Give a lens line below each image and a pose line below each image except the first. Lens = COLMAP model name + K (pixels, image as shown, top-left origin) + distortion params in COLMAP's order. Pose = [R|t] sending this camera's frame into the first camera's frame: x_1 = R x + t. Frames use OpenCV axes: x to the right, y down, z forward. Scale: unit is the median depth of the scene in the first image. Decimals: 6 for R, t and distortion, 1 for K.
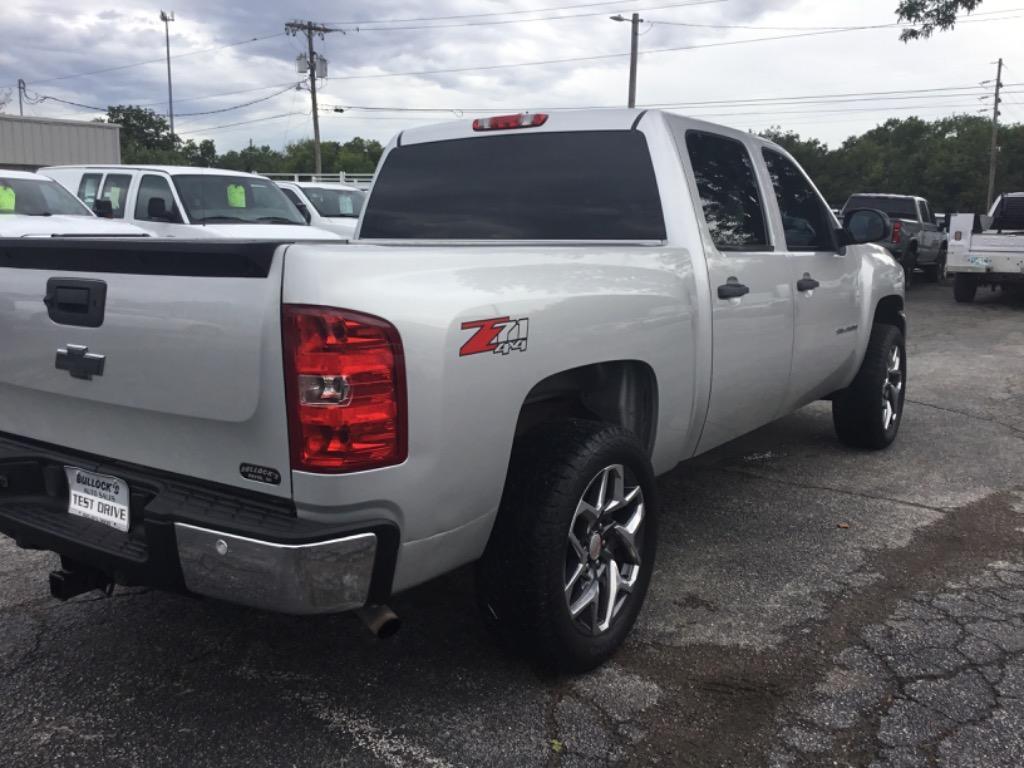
lens RADIAL K [[918.2, 0, 514.7], [0, 918.2, 382.7], [0, 0, 1]] dist [0.089632, -0.150882]
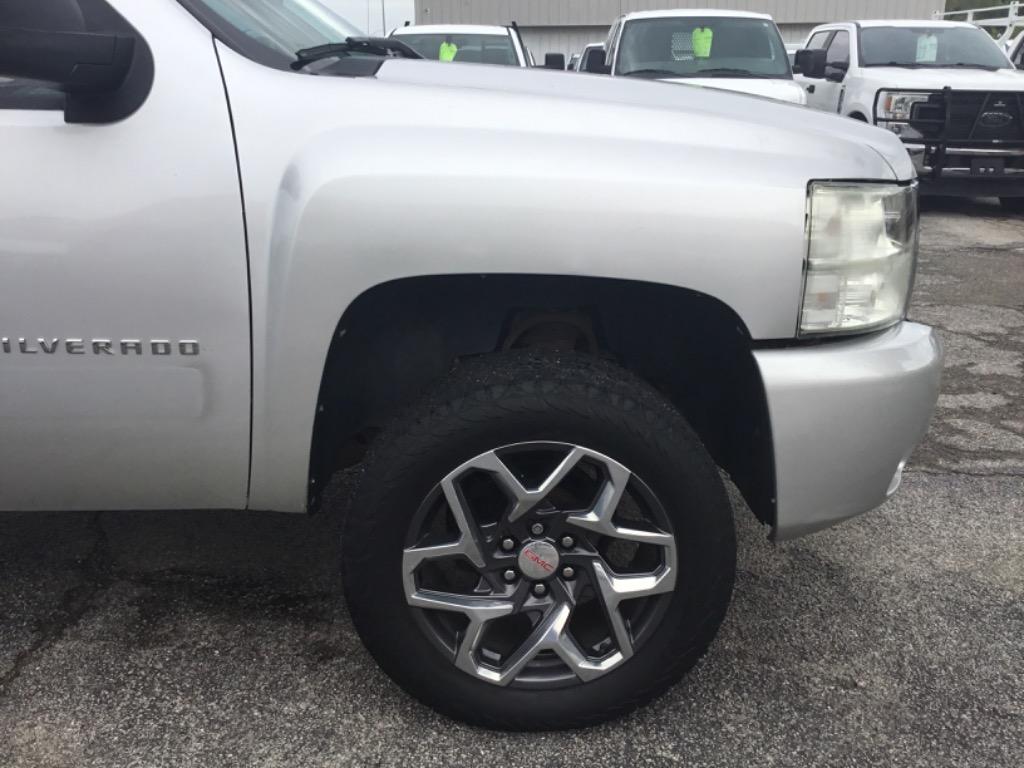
lens RADIAL K [[918.2, 0, 514.7], [0, 918.2, 382.7], [0, 0, 1]] dist [0.089632, -0.150882]
pose [[0.574202, 0.242423, -0.781999, 1.434438], [-0.133491, 0.970096, 0.202715, -0.268505], [0.807758, -0.012010, 0.589392, 1.841651]]
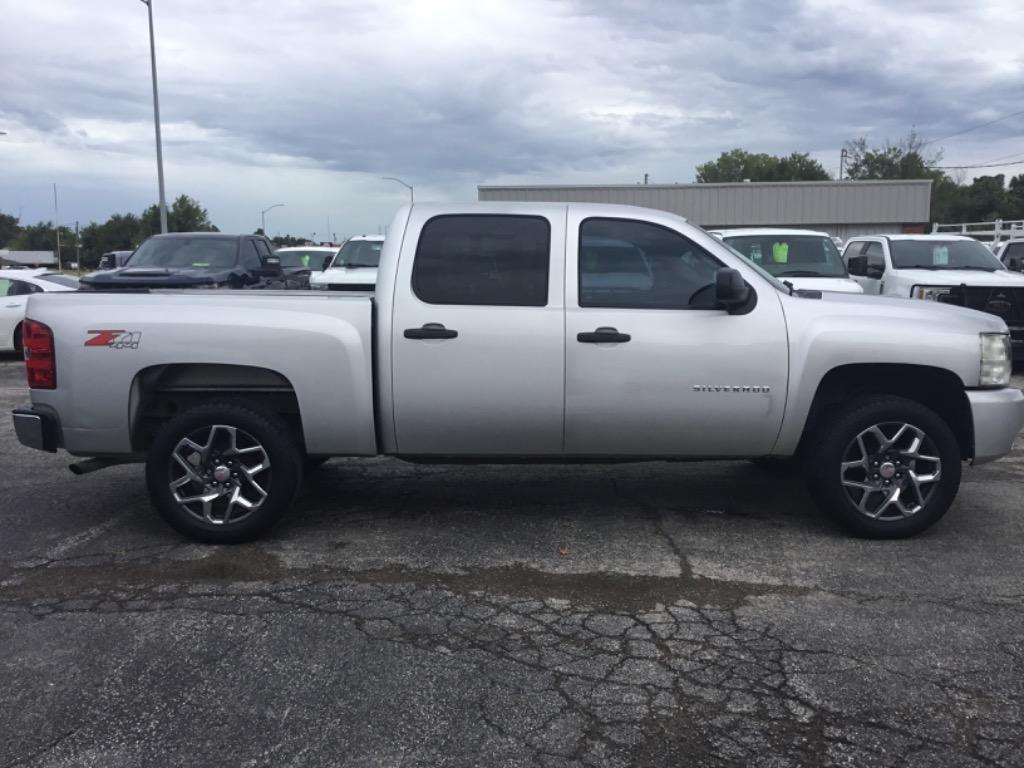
lens RADIAL K [[918.2, 0, 514.7], [0, 918.2, 382.7], [0, 0, 1]] dist [0.089632, -0.150882]
pose [[0.579690, 0.090864, -0.809755, 2.029081], [-0.132740, 0.991019, 0.016178, -0.099132], [0.803952, 0.098109, 0.586545, 0.477748]]
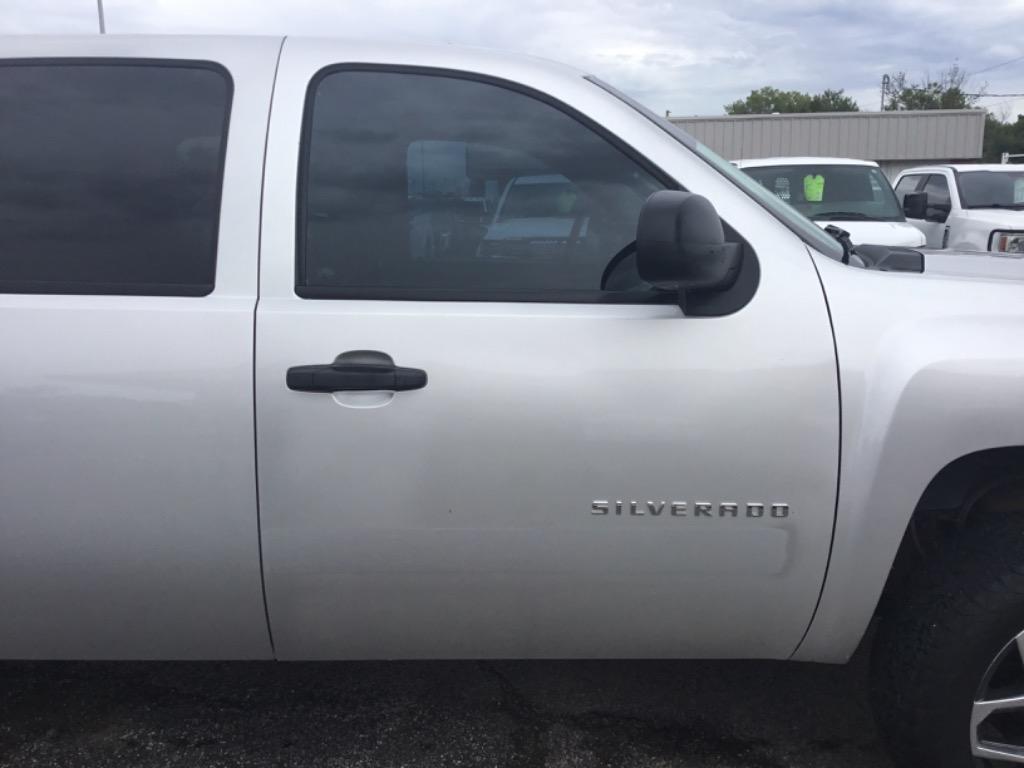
lens RADIAL K [[918.2, 0, 514.7], [0, 918.2, 382.7], [0, 0, 1]] dist [0.089632, -0.150882]
pose [[0.557379, 0.135415, -0.819140, 1.240796], [-0.129414, 0.988721, 0.075390, -0.255129], [0.820110, 0.063987, 0.568617, 1.438659]]
